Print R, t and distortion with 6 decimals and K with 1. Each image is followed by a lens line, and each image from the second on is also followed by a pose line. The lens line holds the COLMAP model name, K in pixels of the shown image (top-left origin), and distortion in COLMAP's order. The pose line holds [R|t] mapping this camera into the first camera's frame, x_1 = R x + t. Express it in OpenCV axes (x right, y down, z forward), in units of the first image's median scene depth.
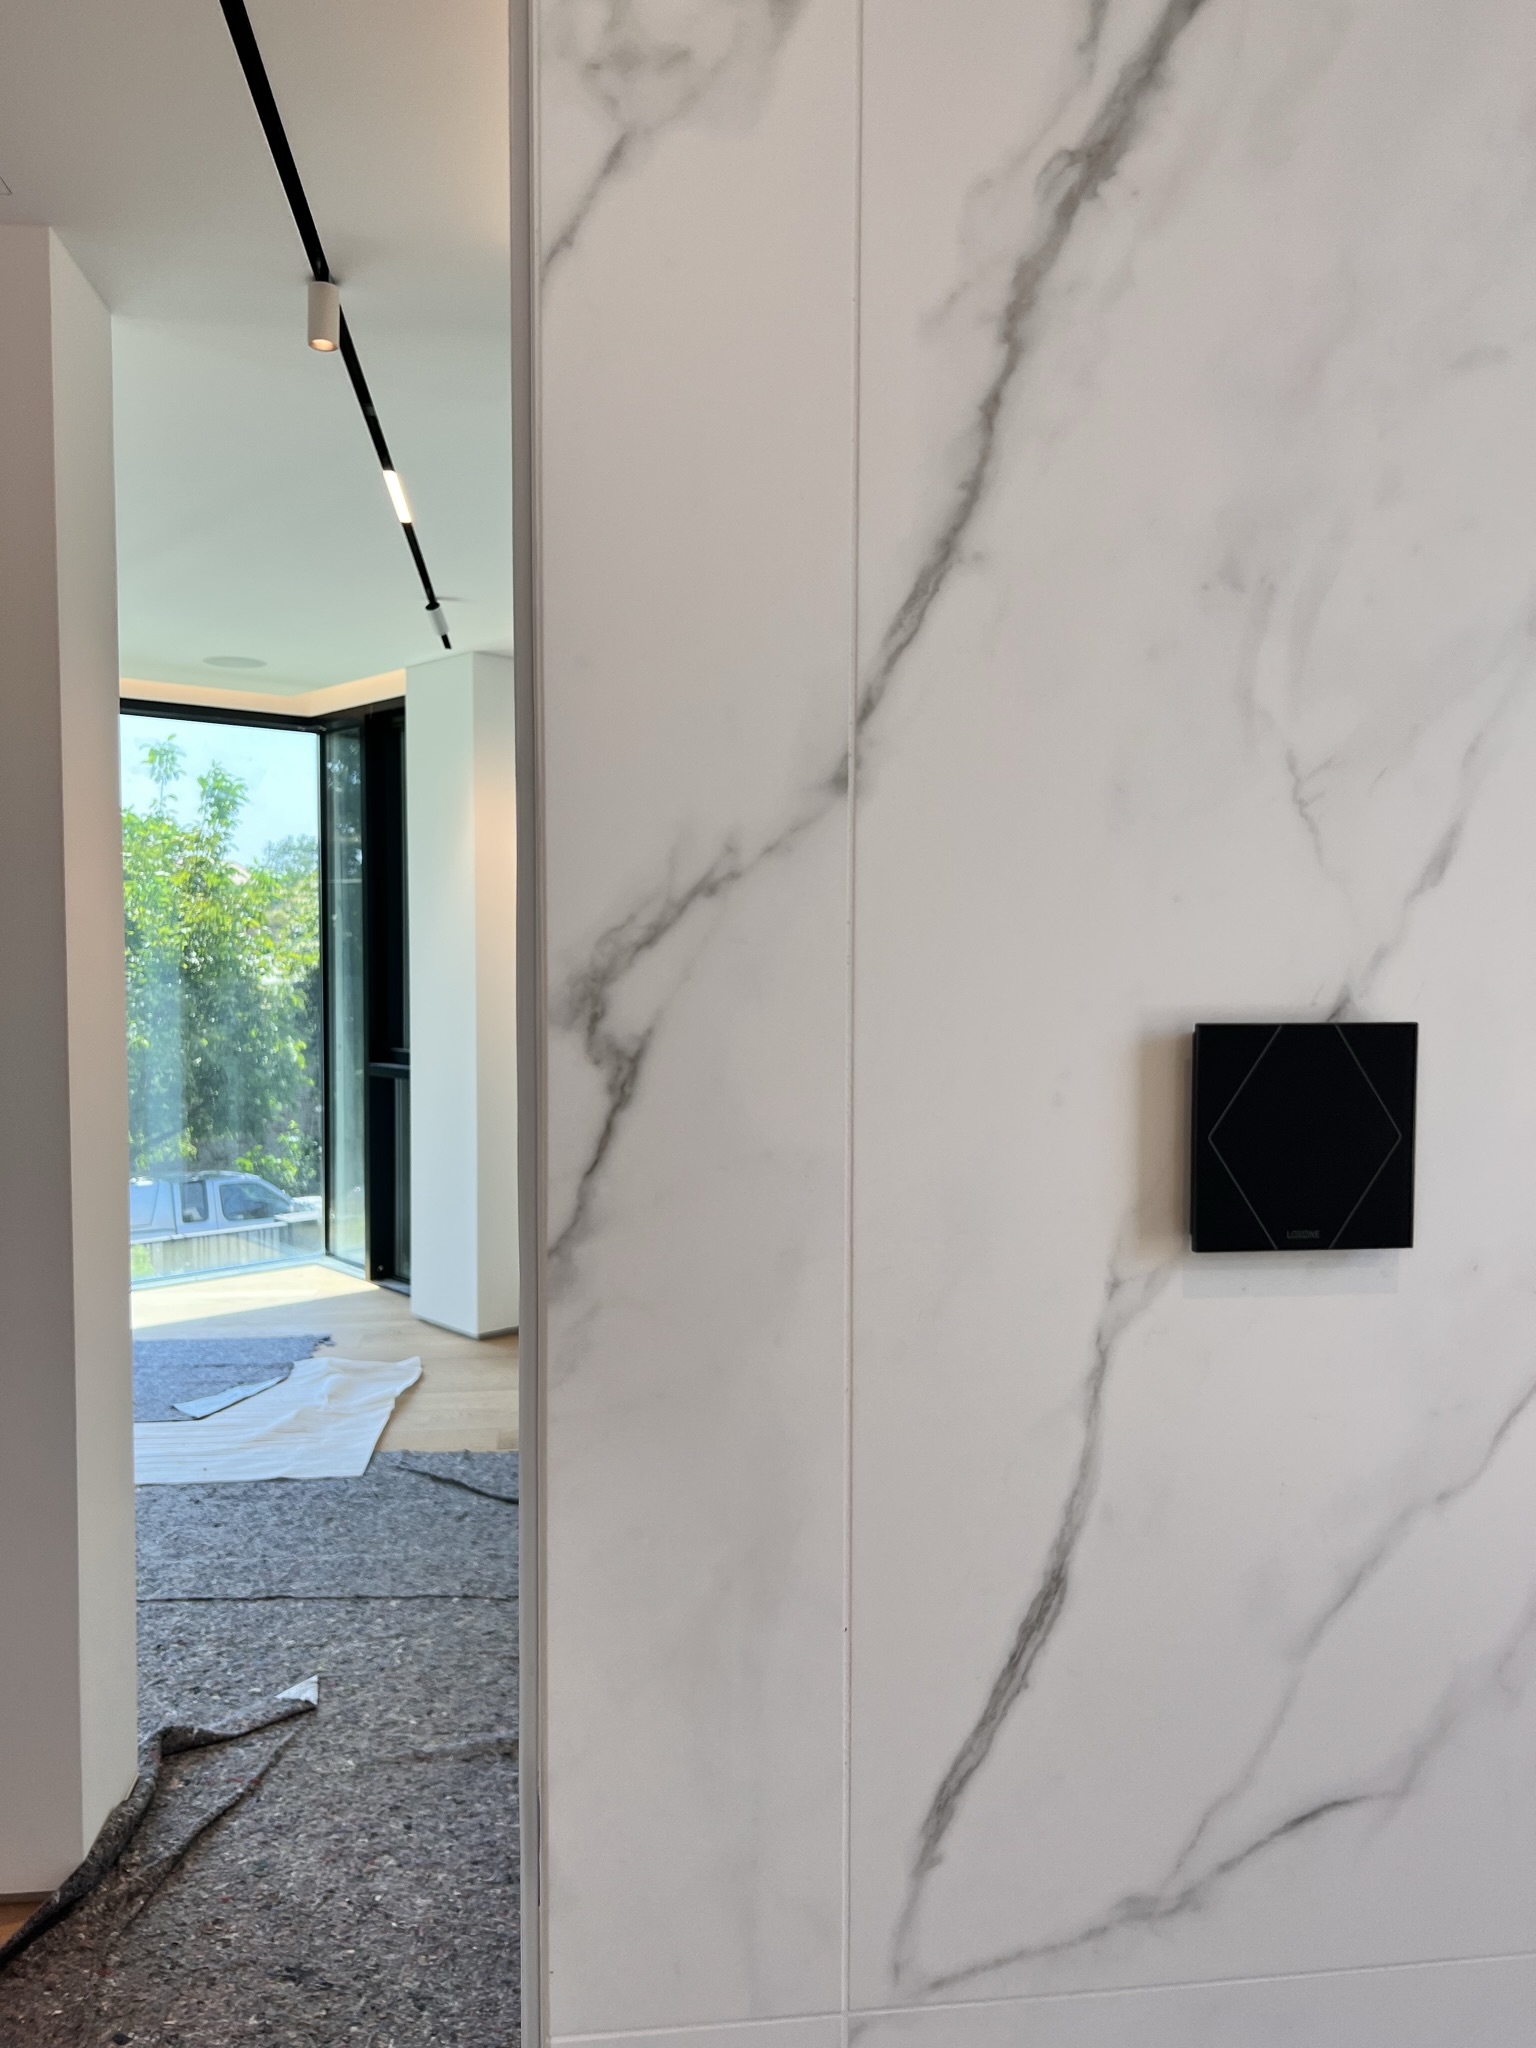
lens RADIAL K [[1563.6, 0, 768.0], [0, 1563.6, 1024.0], [0, 0, 1]] dist [-0.007229, -0.007695]
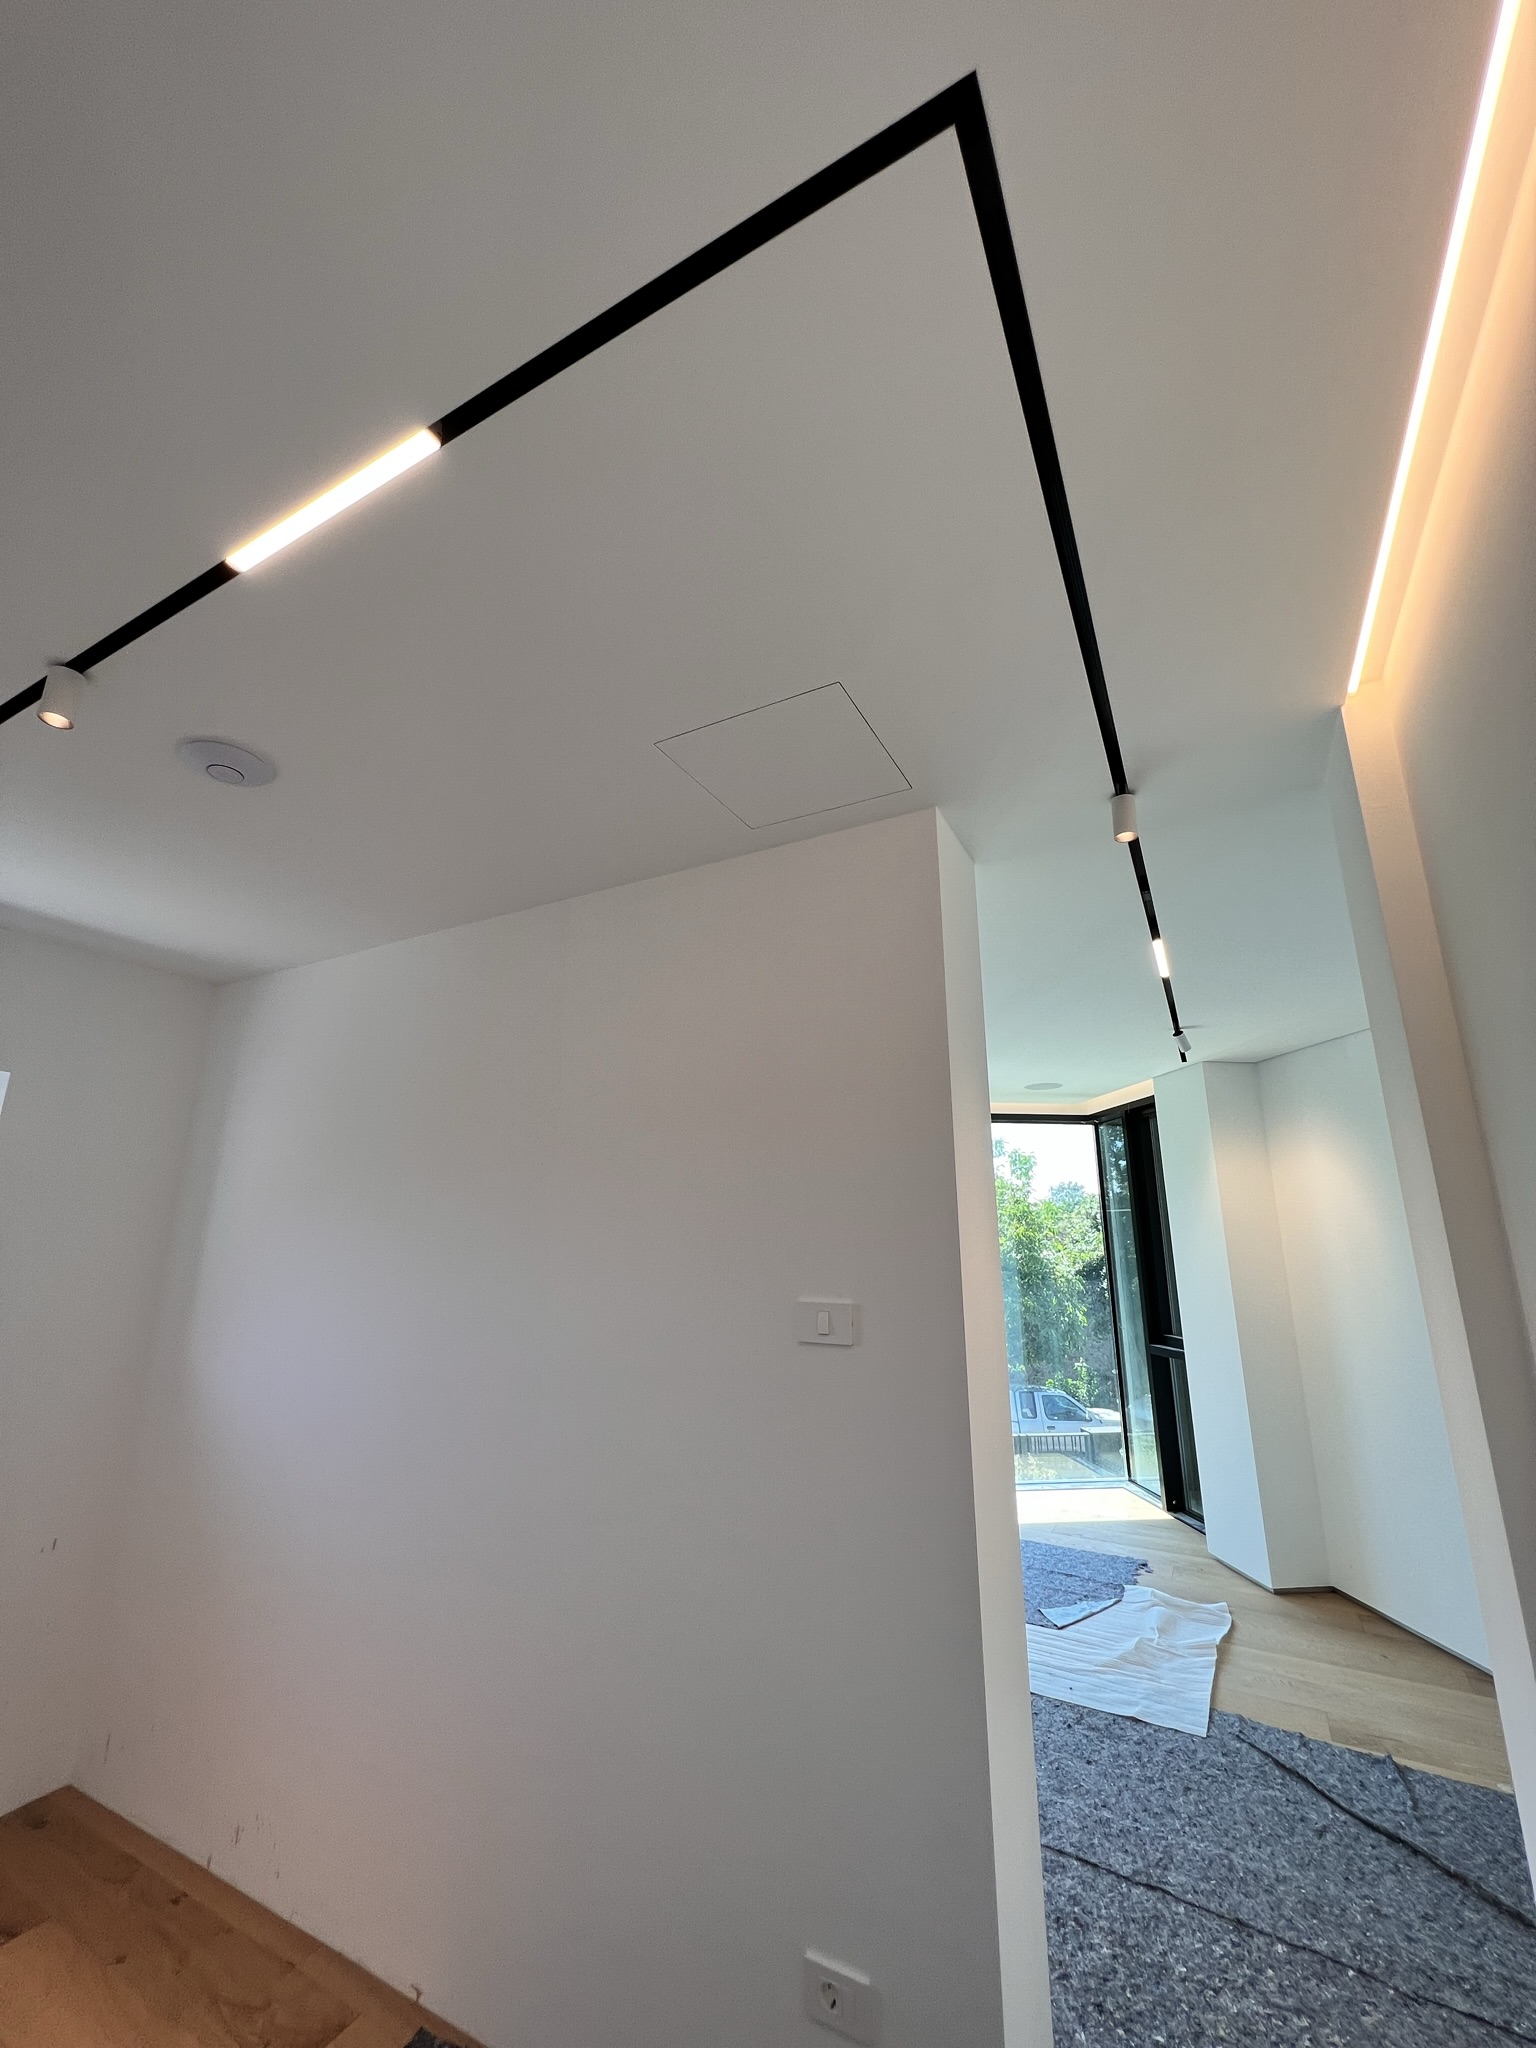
lens RADIAL K [[838.6, 0, 768.0], [0, 838.6, 1024.0], [0, 0, 1]] dist [-0.000266, 0.000446]
pose [[0.808539, -0.149433, -0.569152, -0.074590], [-0.029666, 0.955637, -0.293050, -0.029833], [0.587694, 0.253827, 0.768237, 0.152501]]
